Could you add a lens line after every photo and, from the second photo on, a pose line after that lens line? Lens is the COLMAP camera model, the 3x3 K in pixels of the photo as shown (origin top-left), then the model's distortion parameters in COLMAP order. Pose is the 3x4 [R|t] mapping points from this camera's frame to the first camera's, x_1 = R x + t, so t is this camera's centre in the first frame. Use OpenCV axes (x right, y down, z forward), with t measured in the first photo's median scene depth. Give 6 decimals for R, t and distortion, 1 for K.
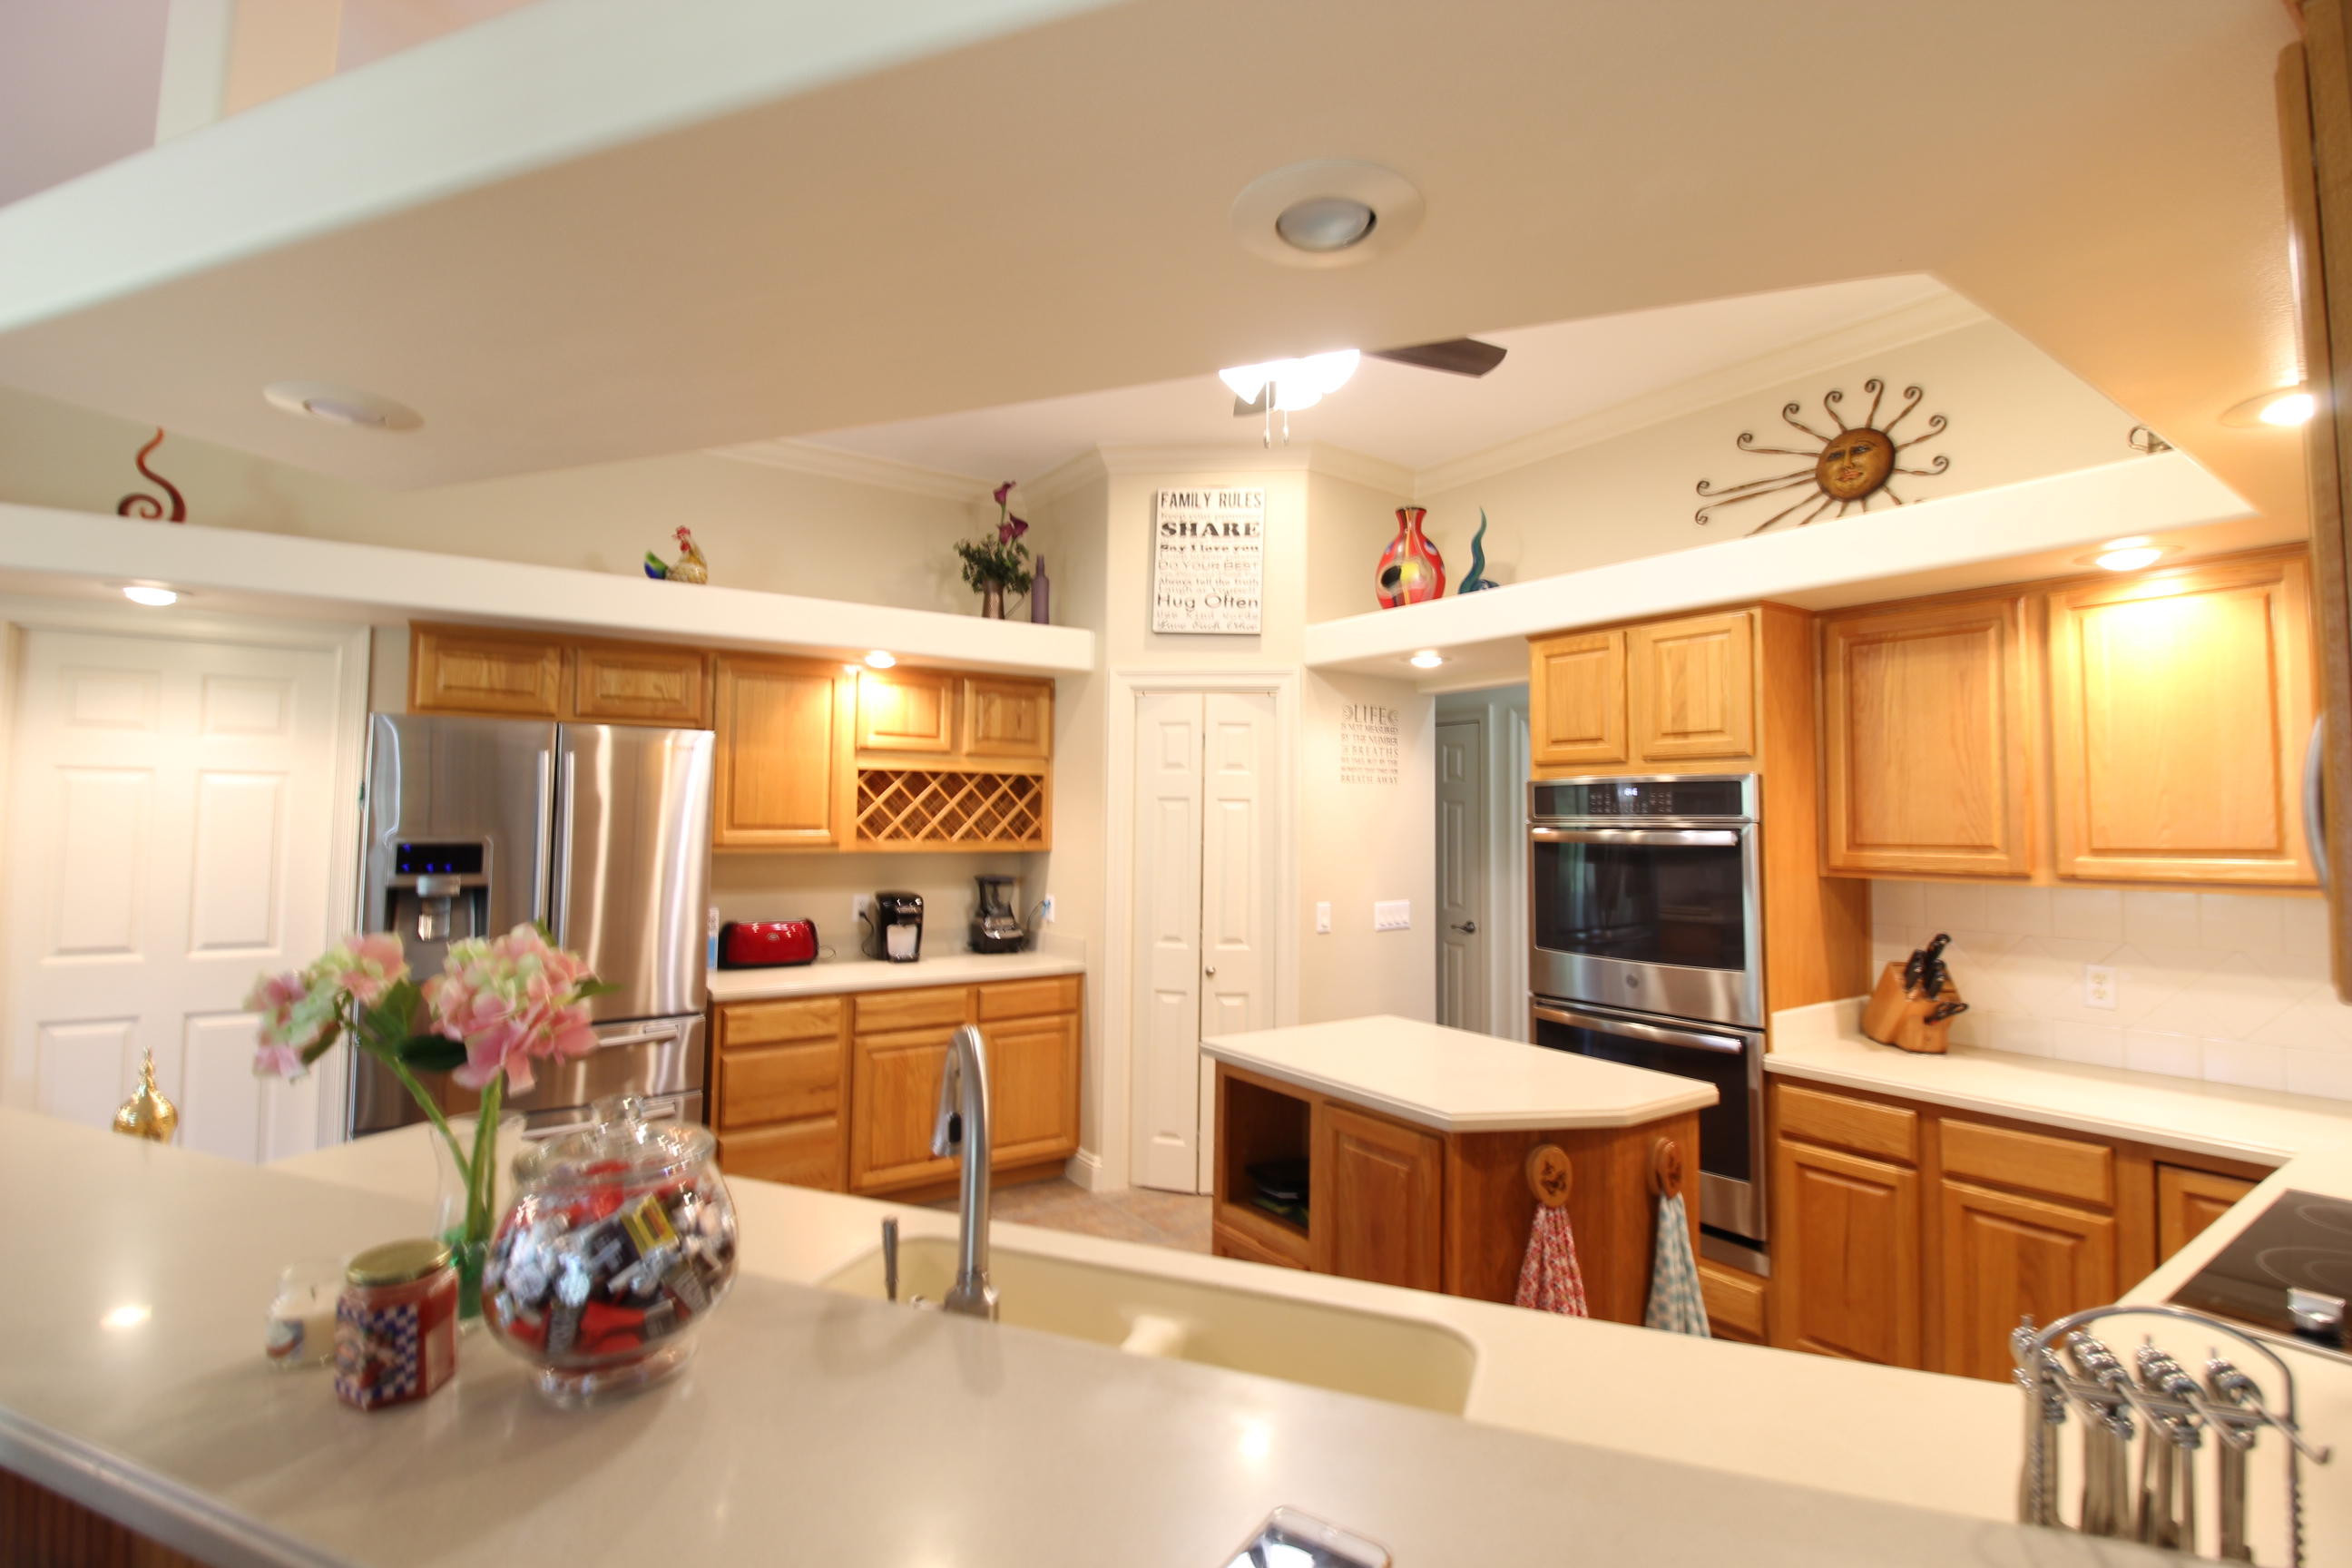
lens RADIAL K [[1083.9, 0, 1218.7], [0, 1083.9, 744.4], [0, 0, 1]] dist [-0.022508, -0.003608]
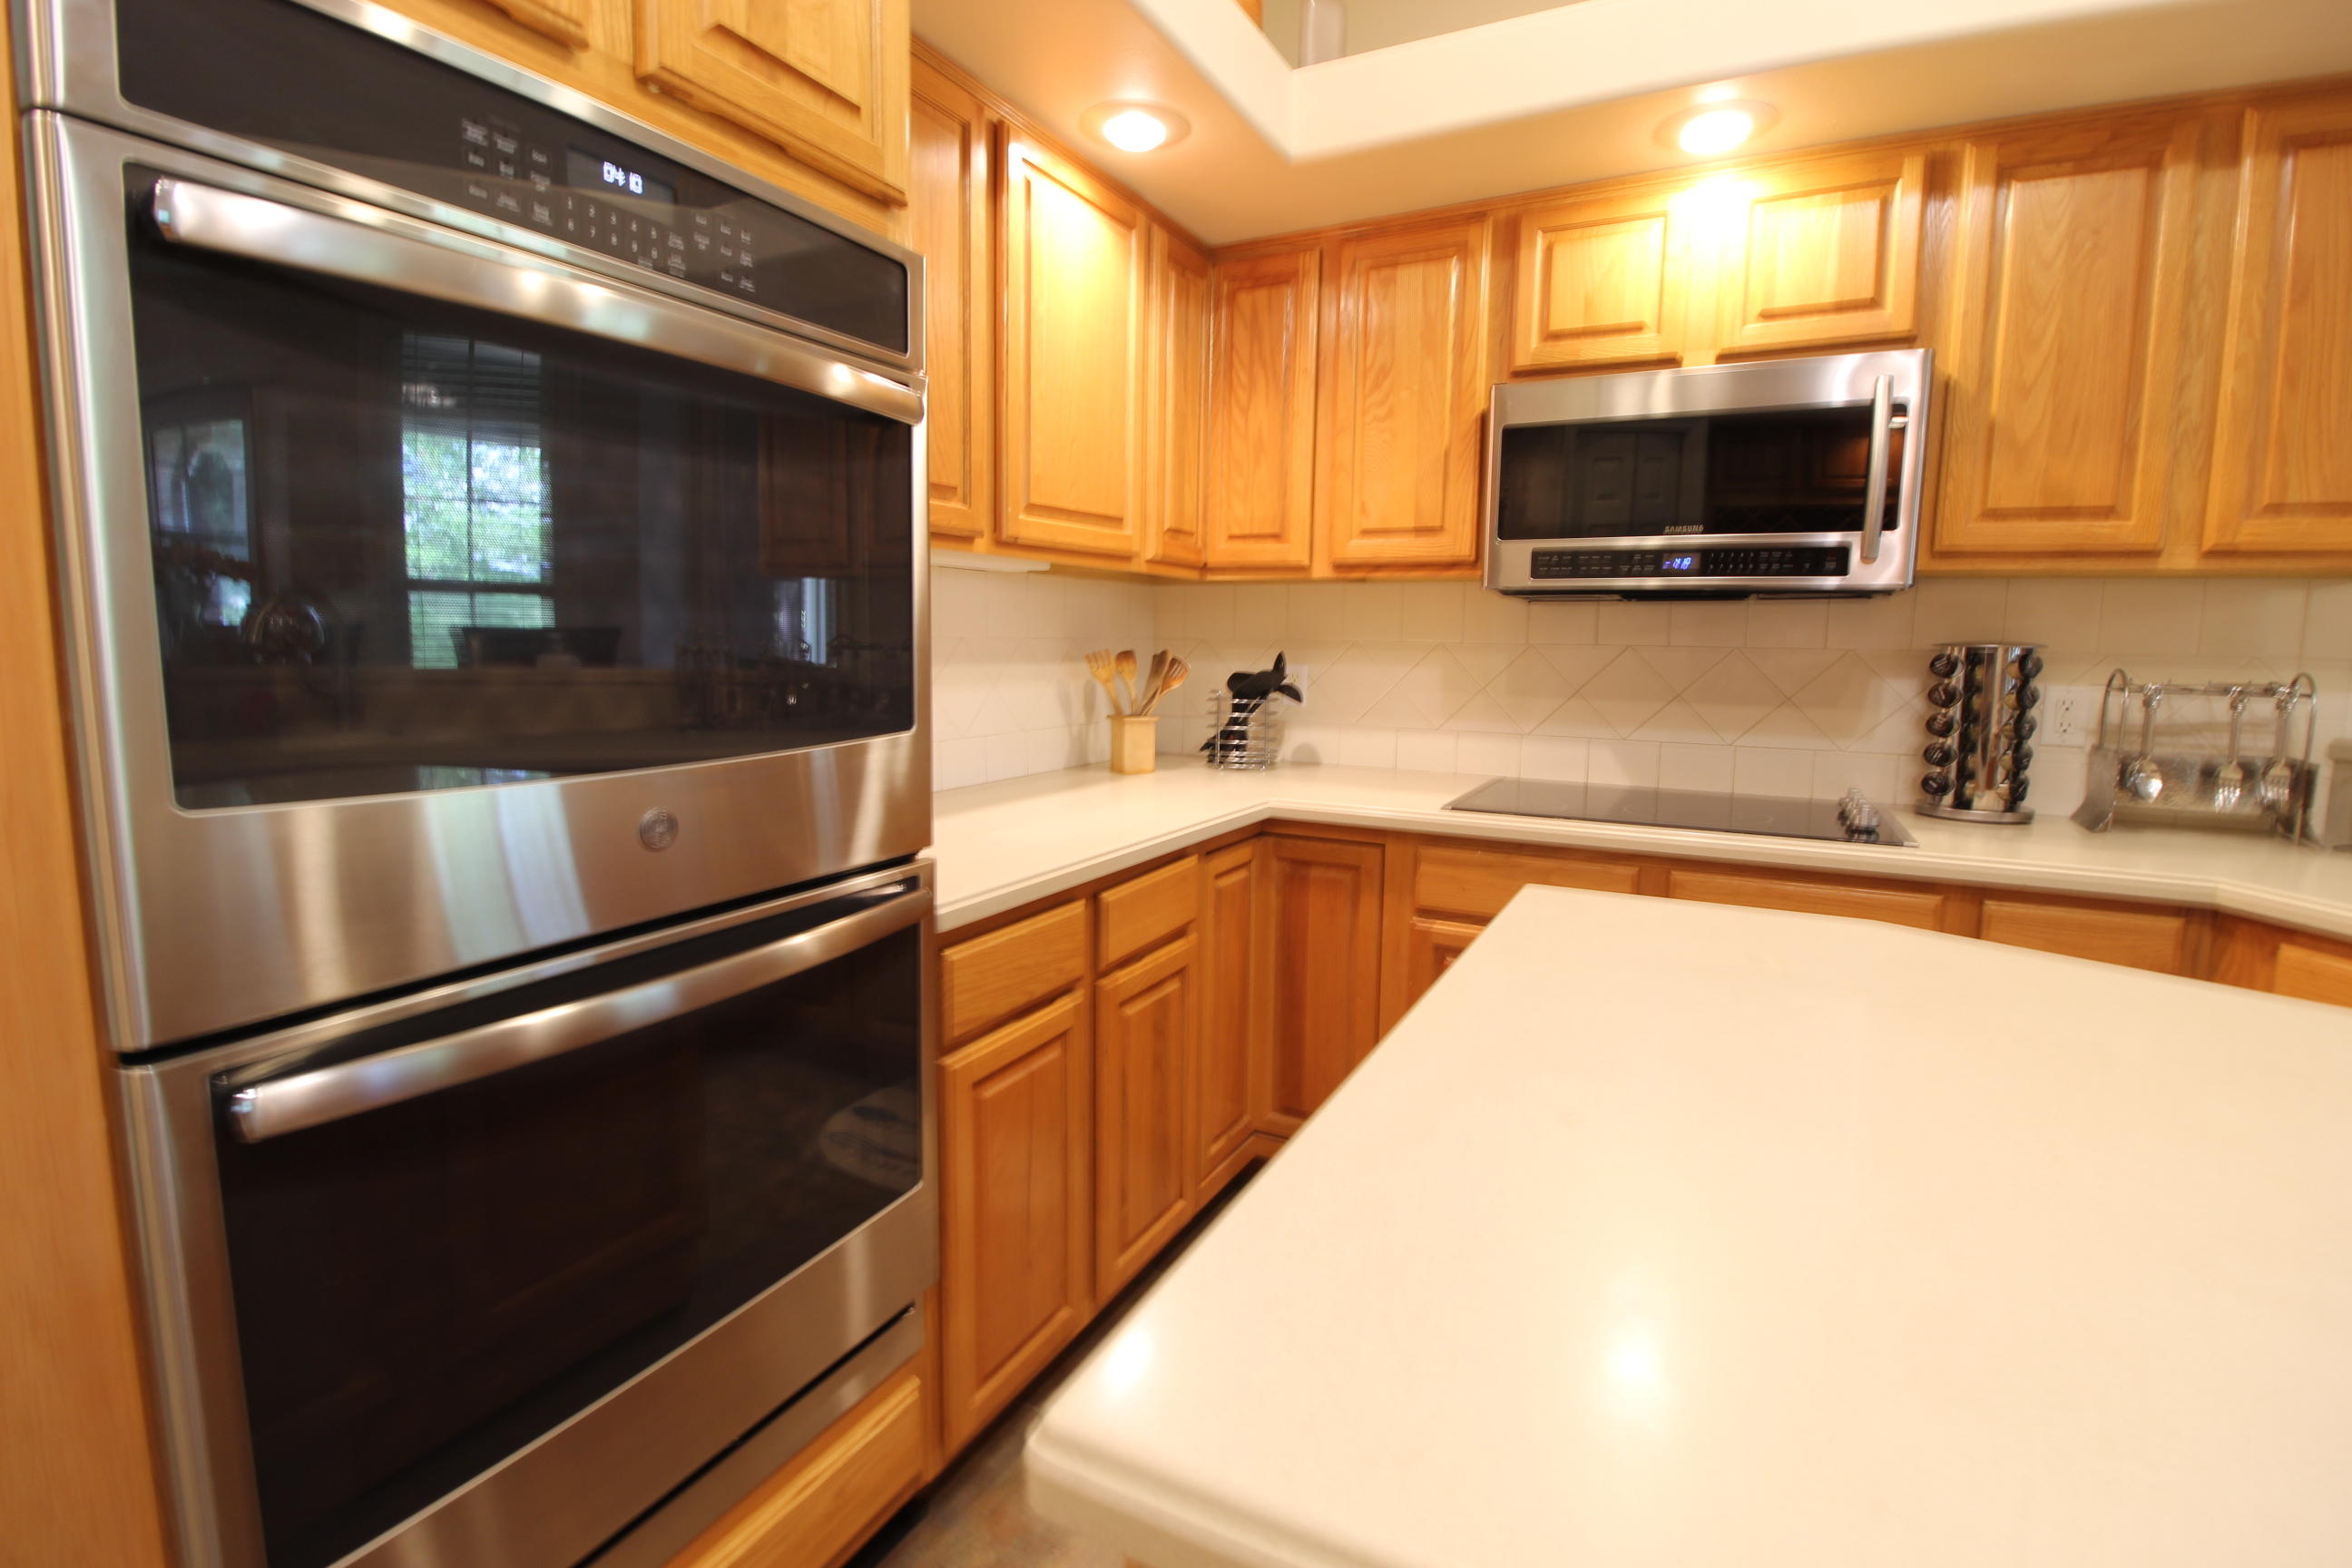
lens RADIAL K [[1083.9, 0, 1180.7], [0, 1083.9, 770.8], [0, 0, 1]] dist [-0.022508, -0.003608]
pose [[-0.468817, -0.121701, 0.874871, 0.045900], [-0.074539, 0.992381, 0.098104, 0.138991], [-0.880145, -0.019219, -0.474316, 0.866738]]
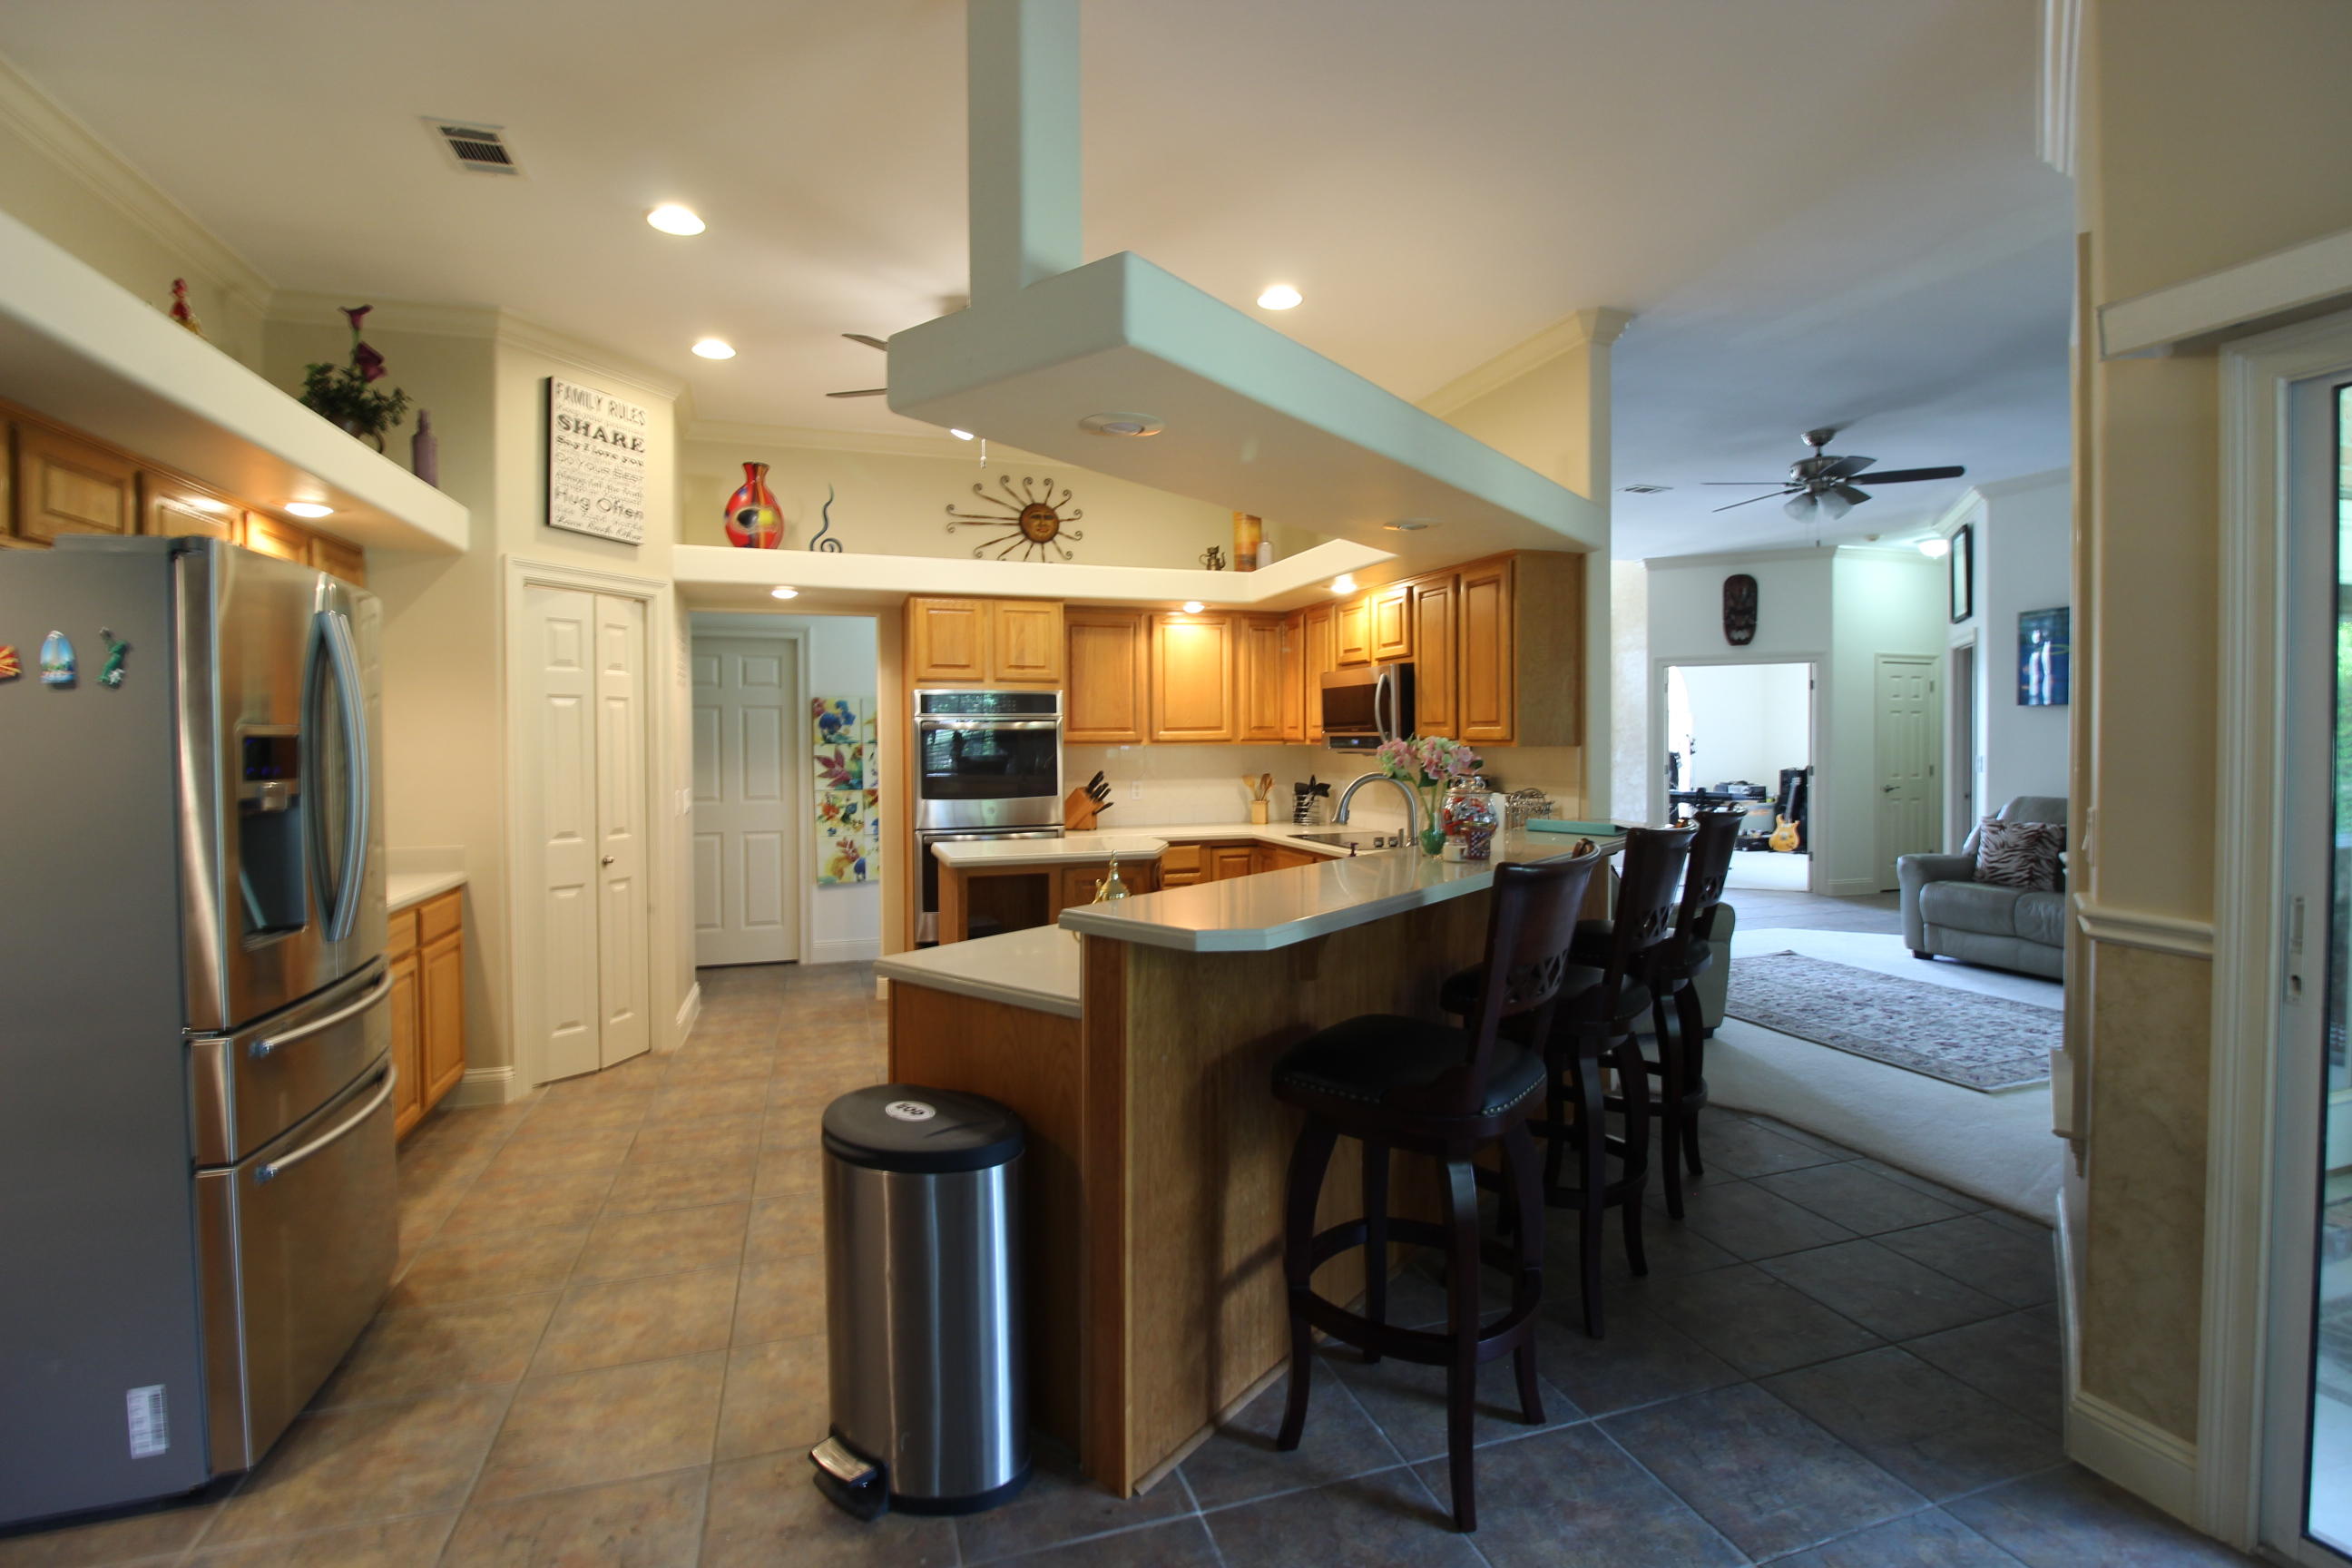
lens RADIAL K [[1083.9, 0, 1177.9], [0, 1083.9, 760.8], [0, 0, 1]] dist [-0.022508, -0.003608]
pose [[0.280387, -0.030197, 0.959412, -1.001132], [-0.054321, 0.997404, 0.047268, 0.037882], [-0.958349, -0.065370, 0.278019, 0.211042]]
